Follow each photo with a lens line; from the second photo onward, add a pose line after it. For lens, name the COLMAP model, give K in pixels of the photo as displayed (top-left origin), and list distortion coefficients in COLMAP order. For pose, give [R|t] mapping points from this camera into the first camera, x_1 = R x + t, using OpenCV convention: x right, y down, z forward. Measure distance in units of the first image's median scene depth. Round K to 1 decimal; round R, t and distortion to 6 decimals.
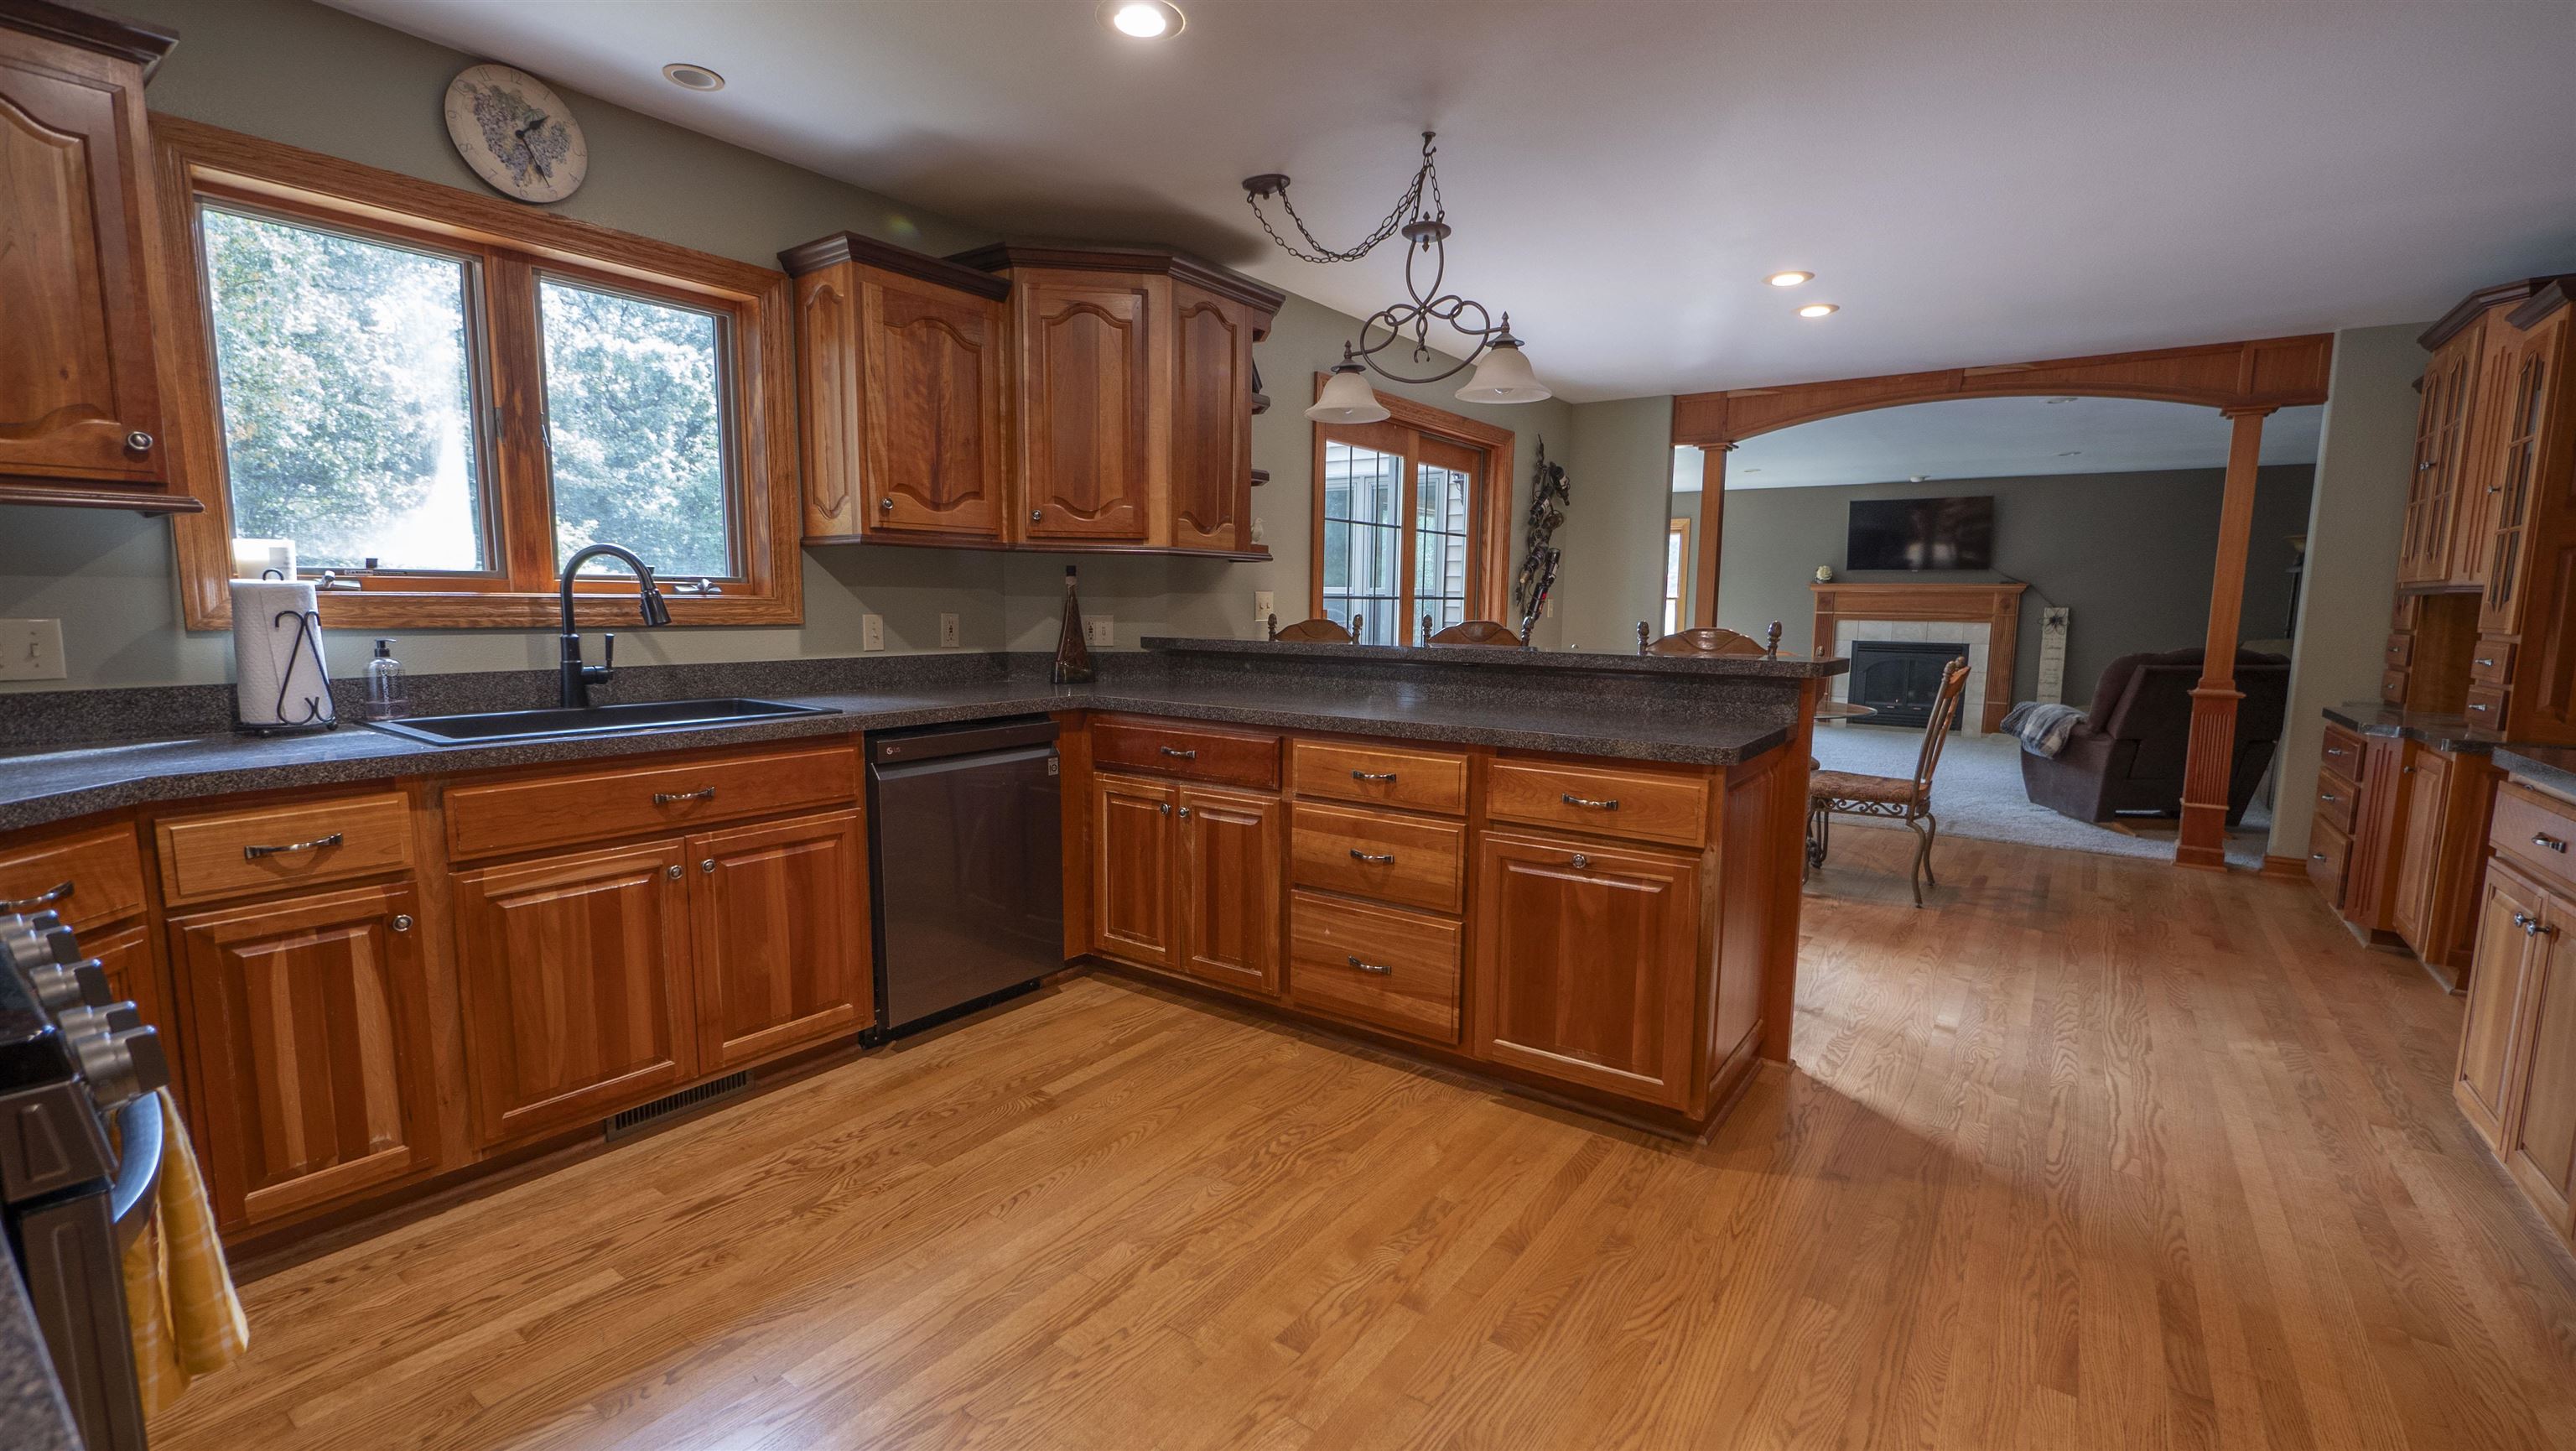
lens RADIAL K [[1092.8, 0, 1297.1], [0, 1092.8, 734.8], [0, 0, 1]] dist [-0.007768, 0.003240]
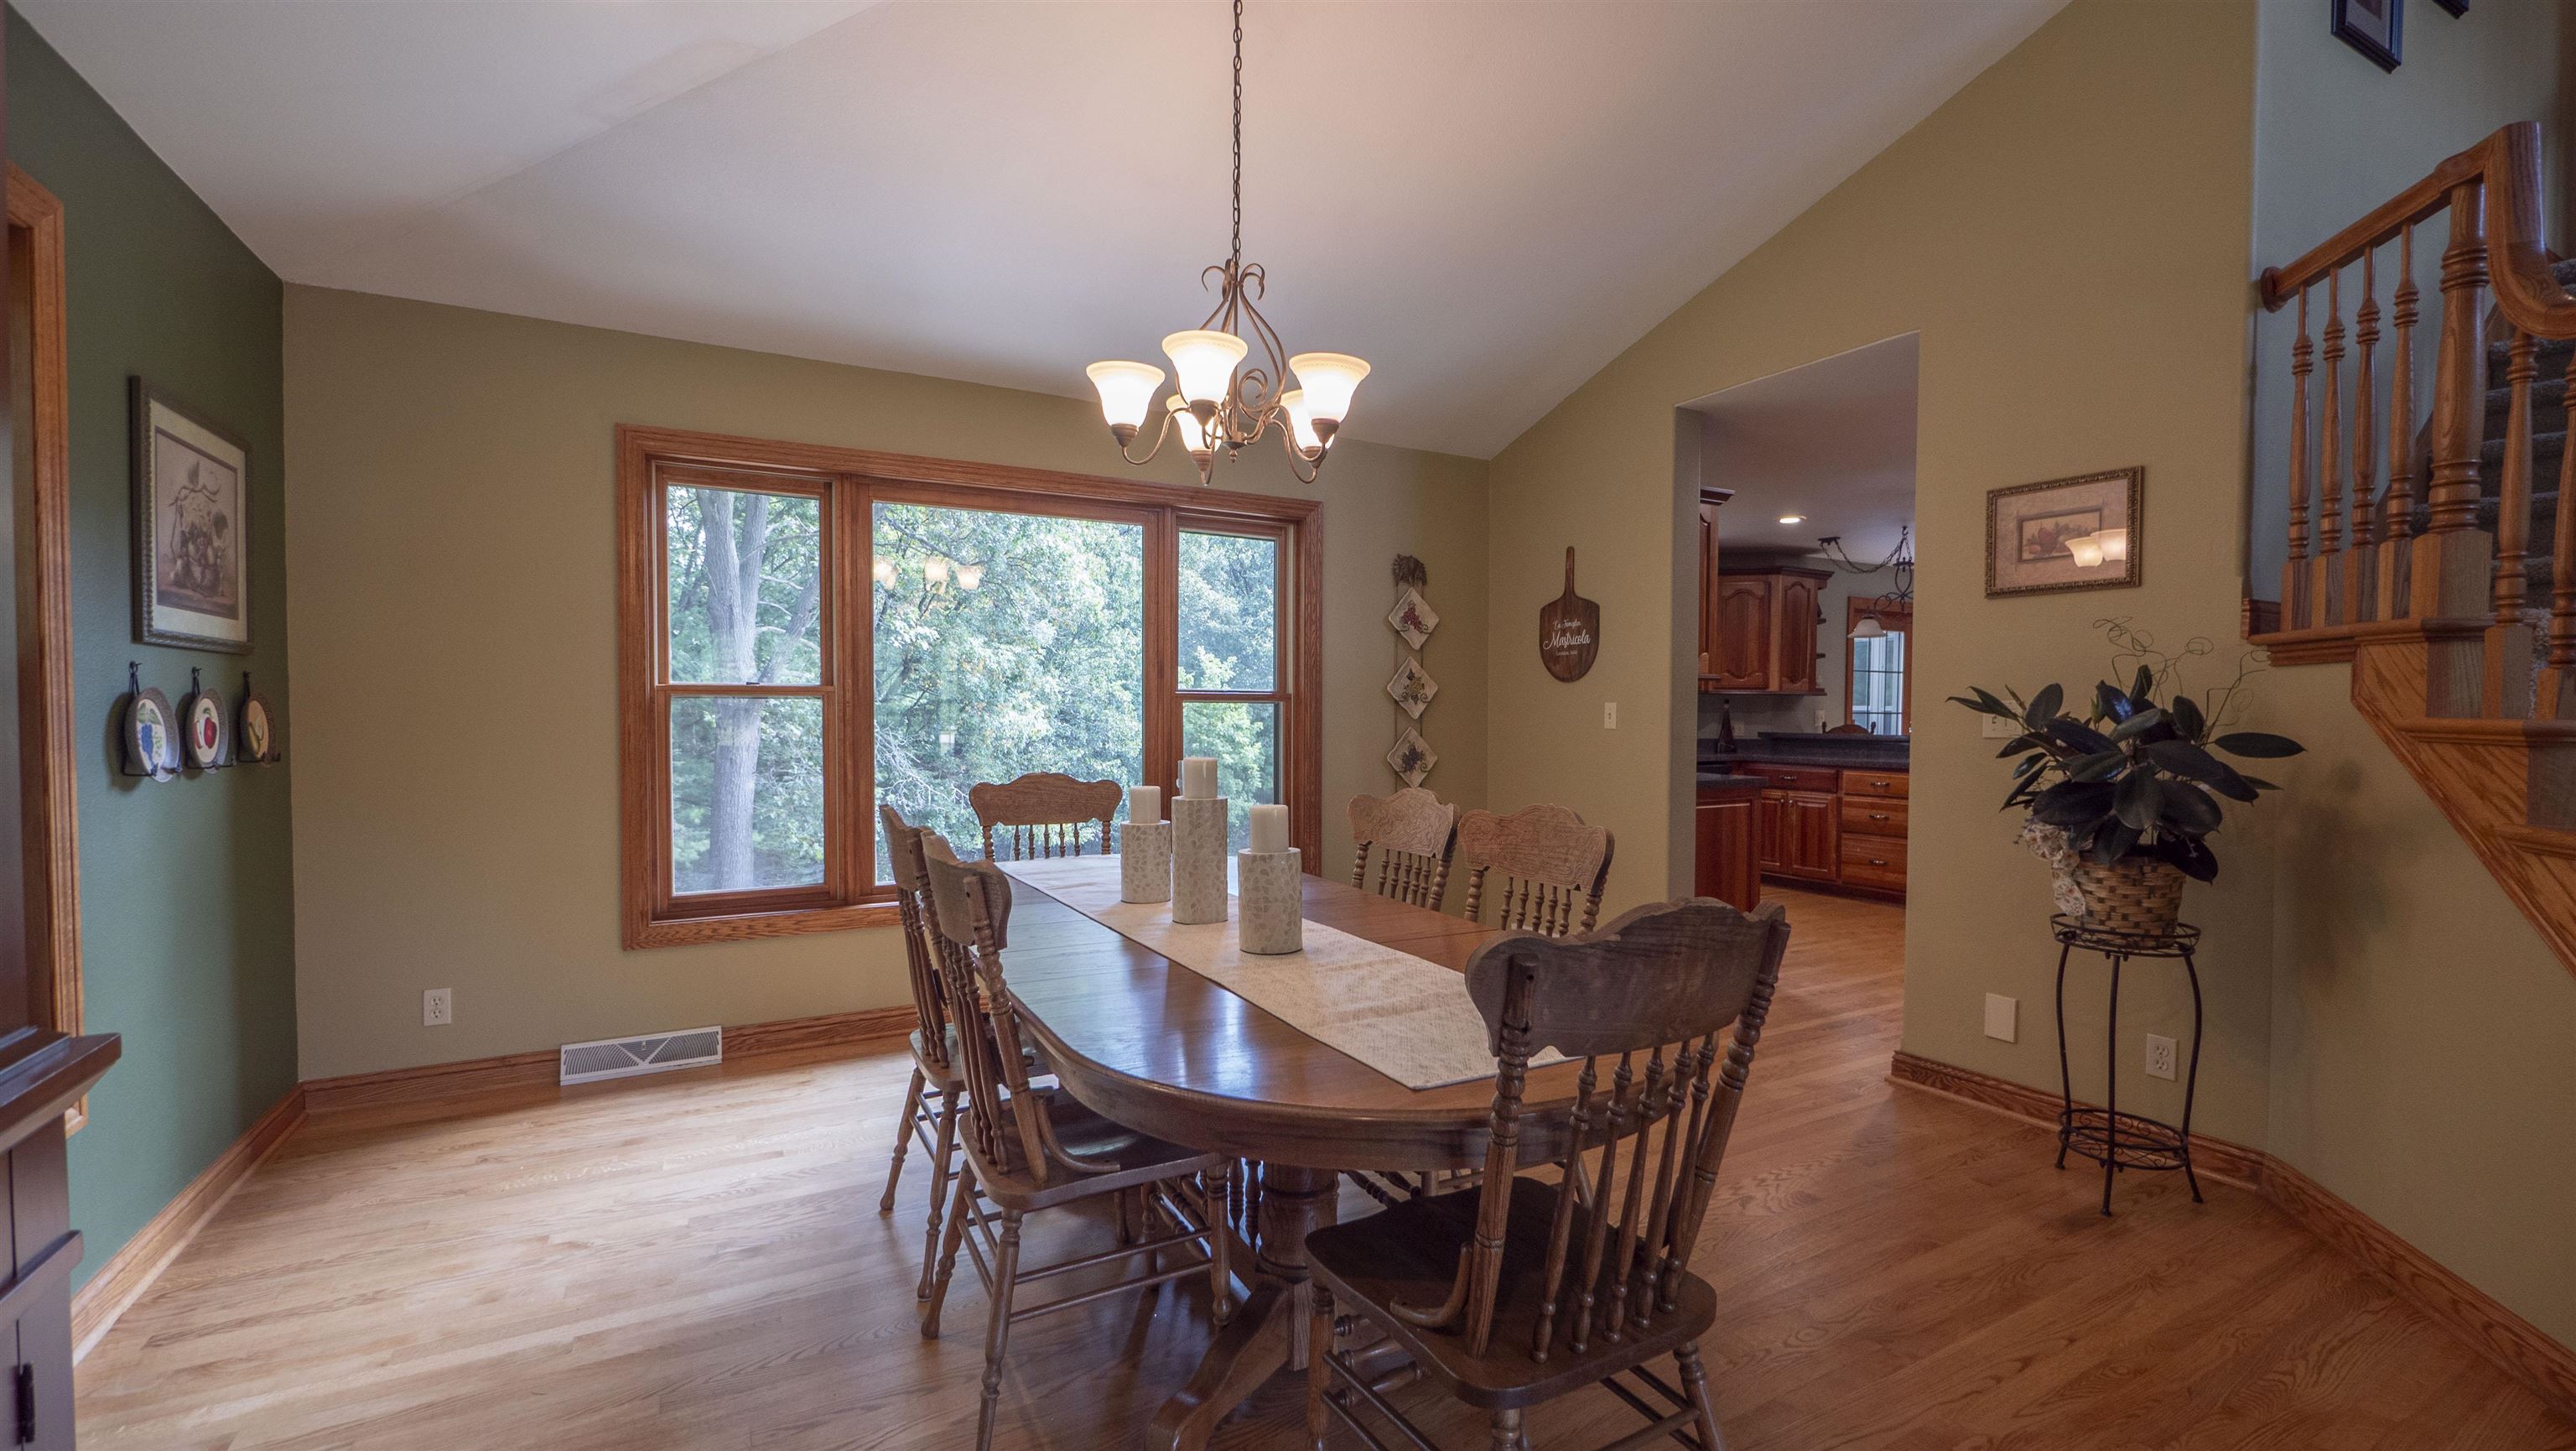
lens RADIAL K [[1092.8, 0, 1297.1], [0, 1092.8, 734.8], [0, 0, 1]] dist [-0.007768, 0.003240]
pose [[0.906135, 0.003254, -0.422975, -0.074902], [-0.047263, 0.994487, -0.093601, 0.200986], [0.420339, 0.104806, 0.901294, -1.649110]]
